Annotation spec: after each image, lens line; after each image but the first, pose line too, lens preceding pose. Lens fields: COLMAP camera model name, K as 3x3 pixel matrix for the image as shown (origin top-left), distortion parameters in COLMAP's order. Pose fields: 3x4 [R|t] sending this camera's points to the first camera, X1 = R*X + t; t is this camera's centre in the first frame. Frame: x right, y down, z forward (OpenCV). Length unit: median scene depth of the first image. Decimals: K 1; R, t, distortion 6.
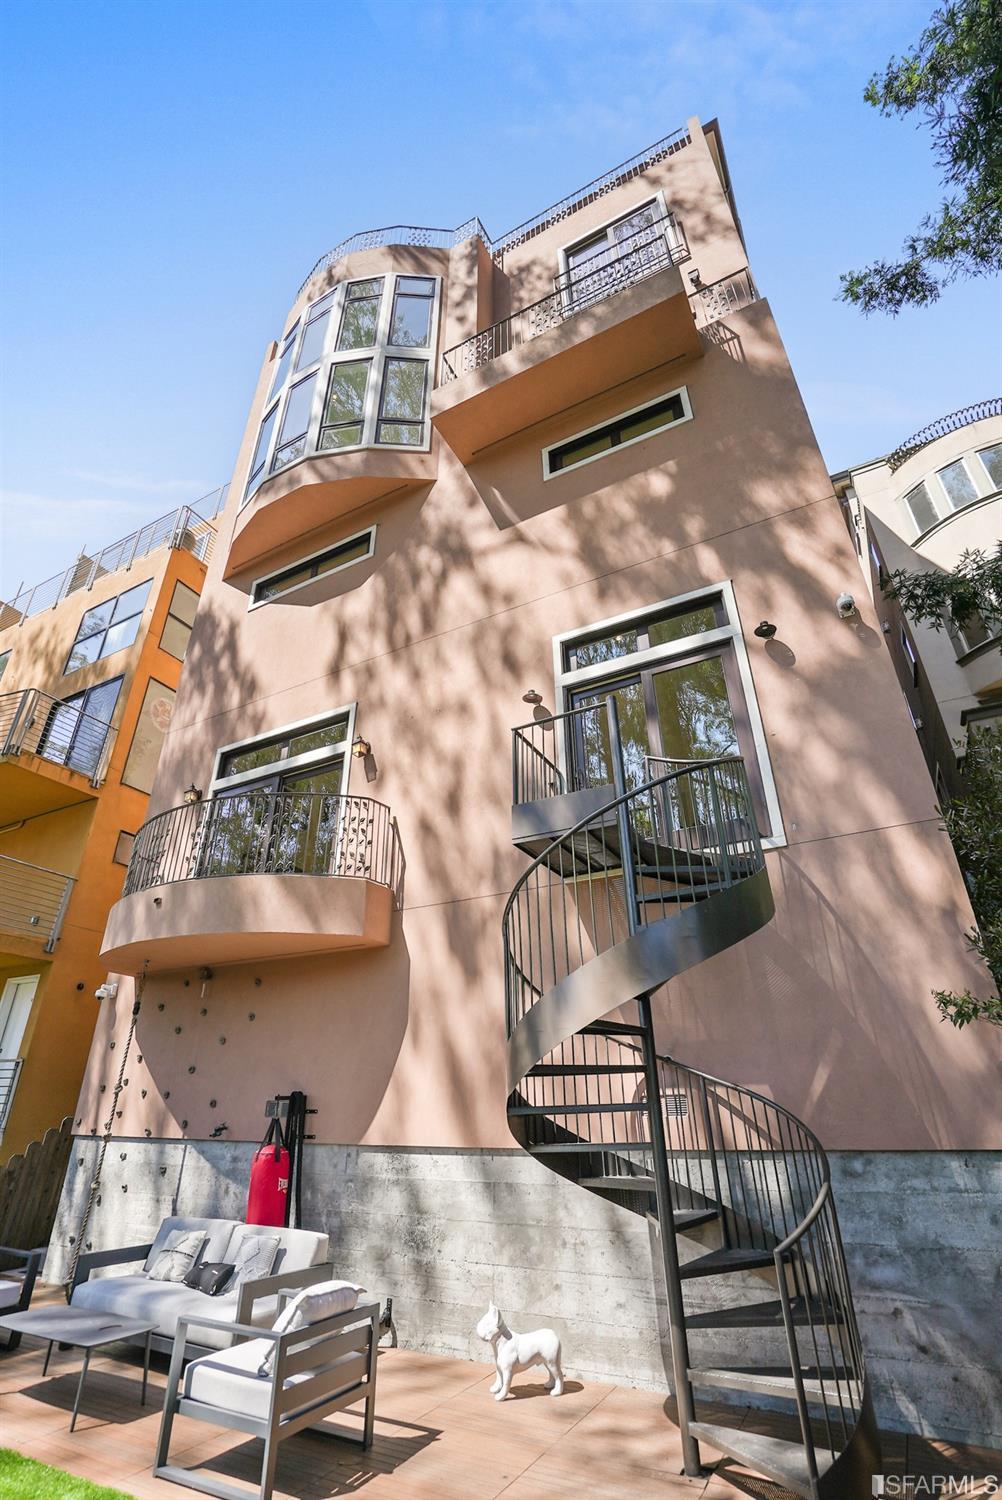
lens RADIAL K [[692.6, 0, 493.8], [0, 692.6, 754.4], [0, 0, 1]] dist [-0.056311, 0.021286]
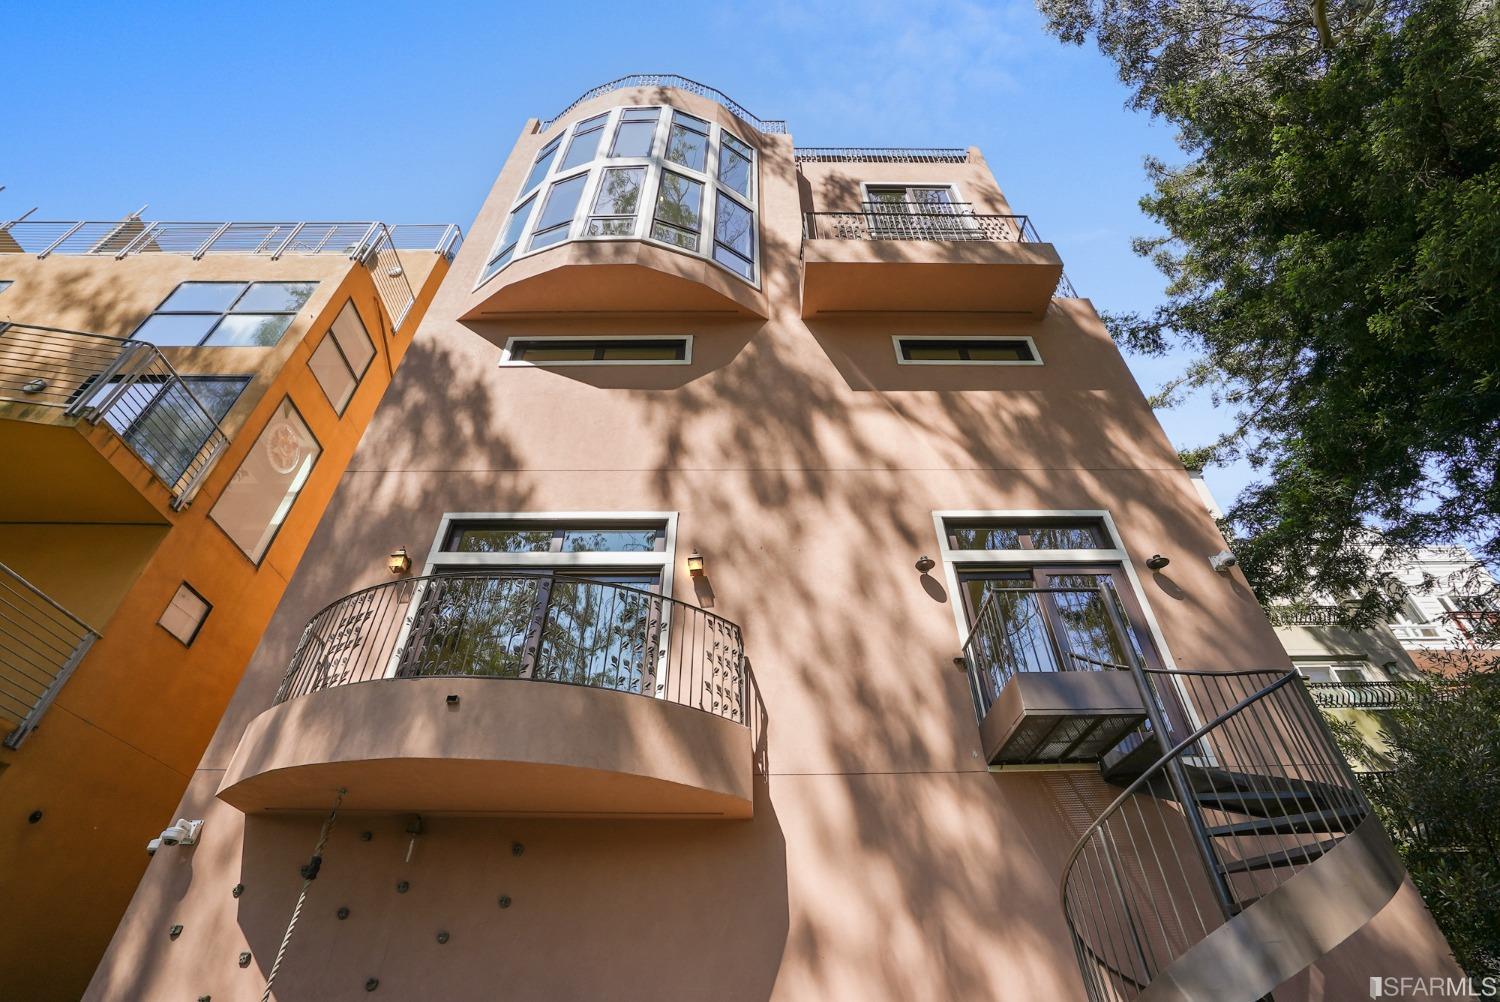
lens RADIAL K [[692.6, 0, 750.0], [0, 692.6, 501.0], [0, 0, 1]] dist [-0.056311, 0.021286]
pose [[0.877486, 0.313368, 0.363069, -0.568440], [-0.226354, 0.937999, -0.262529, 0.150048], [-0.422826, 0.148183, 0.894013, 0.272358]]
